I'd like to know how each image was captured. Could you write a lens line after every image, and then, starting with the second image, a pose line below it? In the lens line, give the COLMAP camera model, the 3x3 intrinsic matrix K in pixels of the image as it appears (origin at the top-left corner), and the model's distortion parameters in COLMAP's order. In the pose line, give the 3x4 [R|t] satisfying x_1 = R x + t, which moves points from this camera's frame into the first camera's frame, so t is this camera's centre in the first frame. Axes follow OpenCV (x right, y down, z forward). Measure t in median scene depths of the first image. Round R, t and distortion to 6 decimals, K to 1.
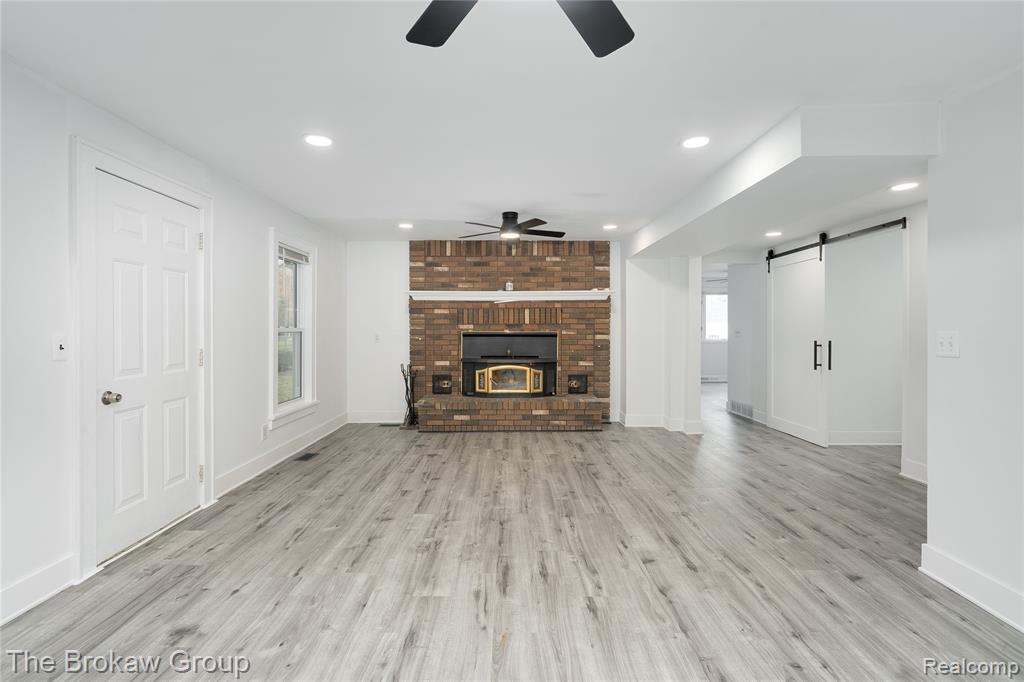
lens RADIAL K [[466.1, 0, 504.8], [0, 466.1, 332.2], [0, 0, 1]] dist [-0.006383, 0.002060]
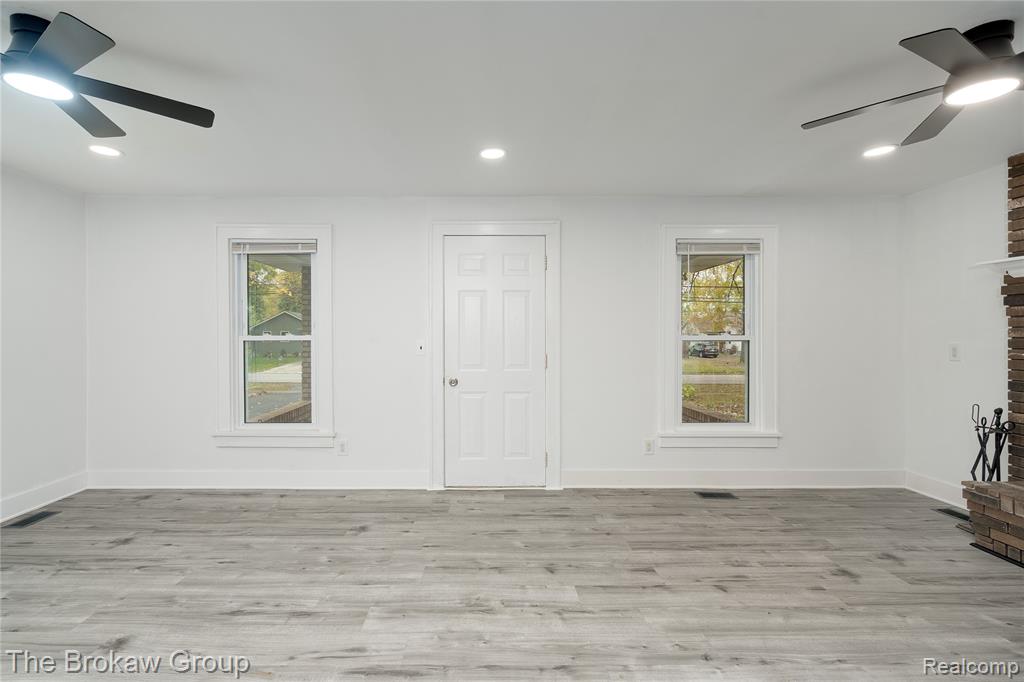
lens RADIAL K [[466.1, 0, 482.0], [0, 466.1, 341.1], [0, 0, 1]] dist [-0.006383, 0.002060]
pose [[0.007898, 0.008206, -0.999935, 0.351174], [-0.004060, 0.999958, 0.008174, -0.005479], [0.999961, 0.003995, 0.007931, 0.541204]]
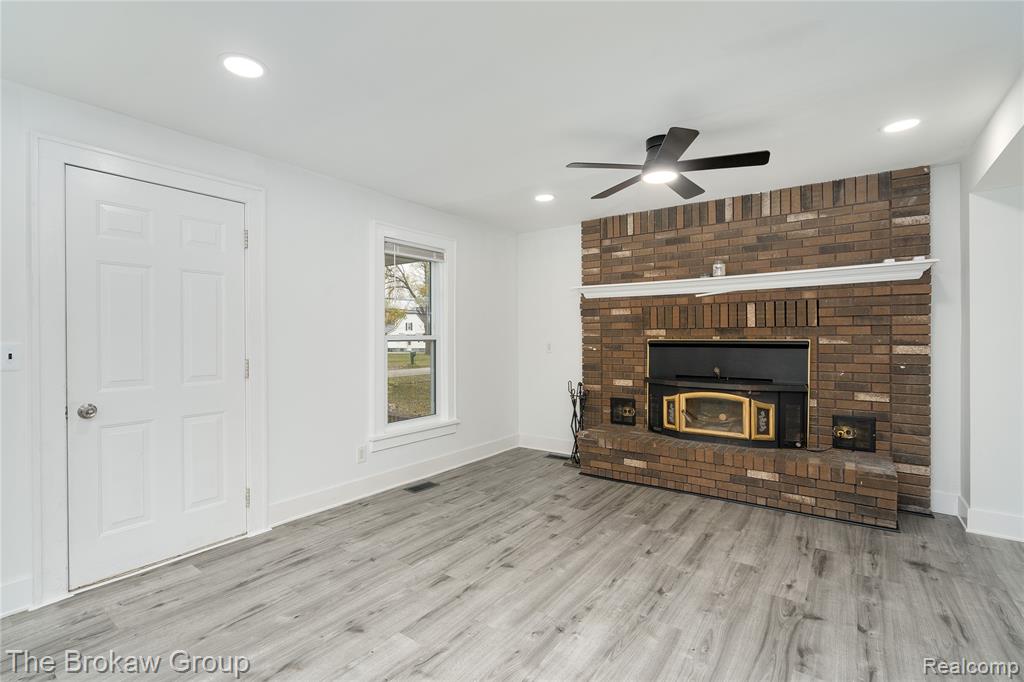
lens RADIAL K [[466.1, 0, 504.1], [0, 466.1, 339.0], [0, 0, 1]] dist [-0.006383, 0.002060]
pose [[0.805878, -0.000483, -0.592082, 0.184798], [-0.000015, 1.000000, -0.000836, -0.002002], [0.592082, 0.000682, 0.805878, 0.371953]]
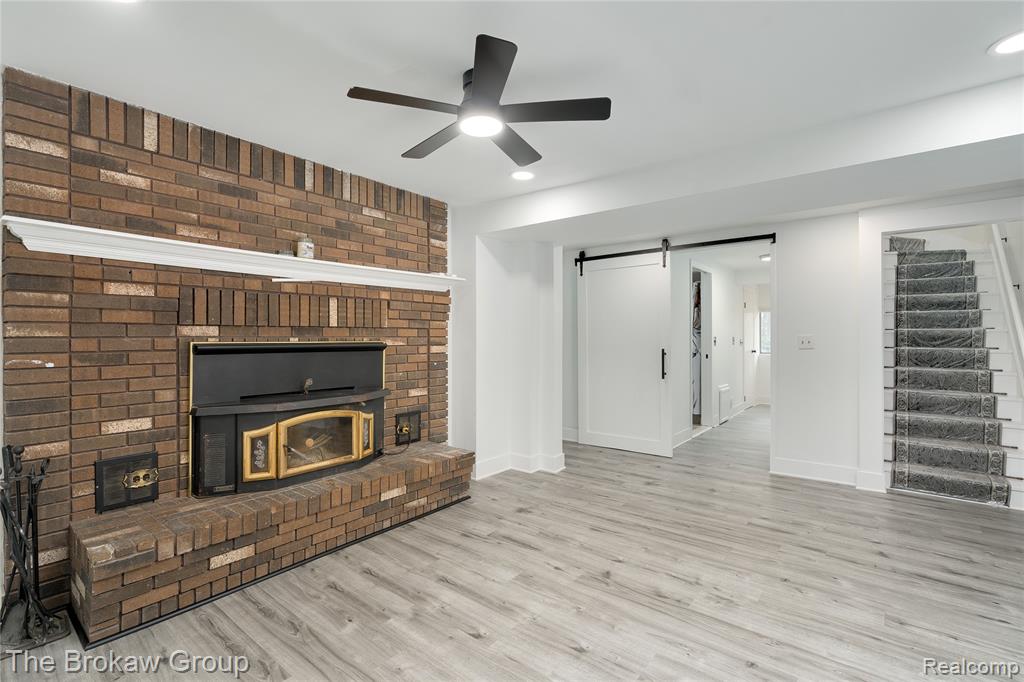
lens RADIAL K [[466.1, 0, 506.9], [0, 466.1, 336.5], [0, 0, 1]] dist [-0.006383, 0.002060]
pose [[0.627643, 0.001055, 0.778500, -0.293380], [0.005294, 0.999970, -0.005623, -0.003778], [-0.778483, 0.007651, 0.627619, 0.643514]]
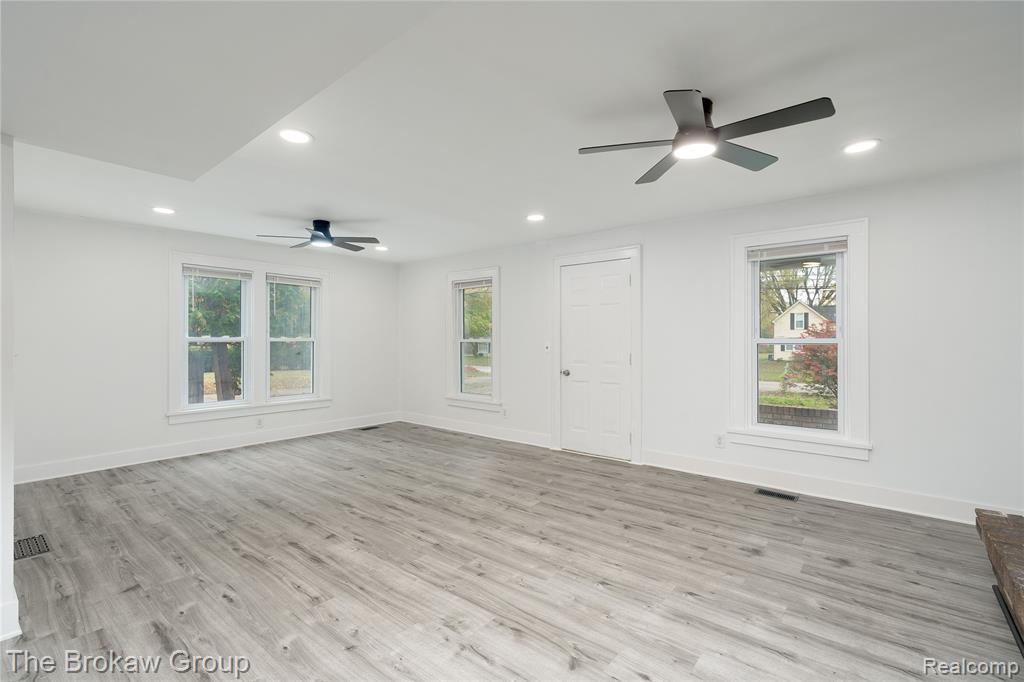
lens RADIAL K [[466.1, 0, 506.0], [0, 466.1, 337.2], [0, 0, 1]] dist [-0.006383, 0.002060]
pose [[-0.634261, -0.003855, -0.773110, 0.479148], [-0.004196, 0.999990, -0.001544, -0.008325], [0.773108, 0.002264, -0.634271, 1.064464]]
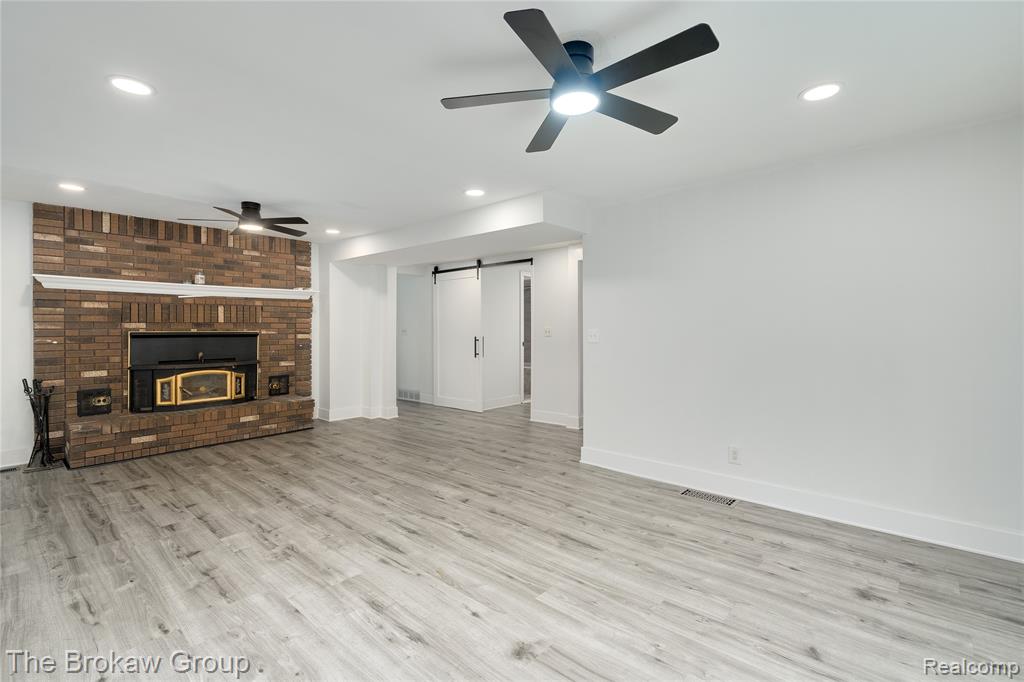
lens RADIAL K [[466.1, 0, 504.1], [0, 466.1, 328.3], [0, 0, 1]] dist [-0.006383, 0.002060]
pose [[0.665173, -0.000706, 0.746689, -0.316070], [0.005736, 0.999975, -0.004165, -0.000396], [-0.746667, 0.007053, 0.665160, 0.008151]]
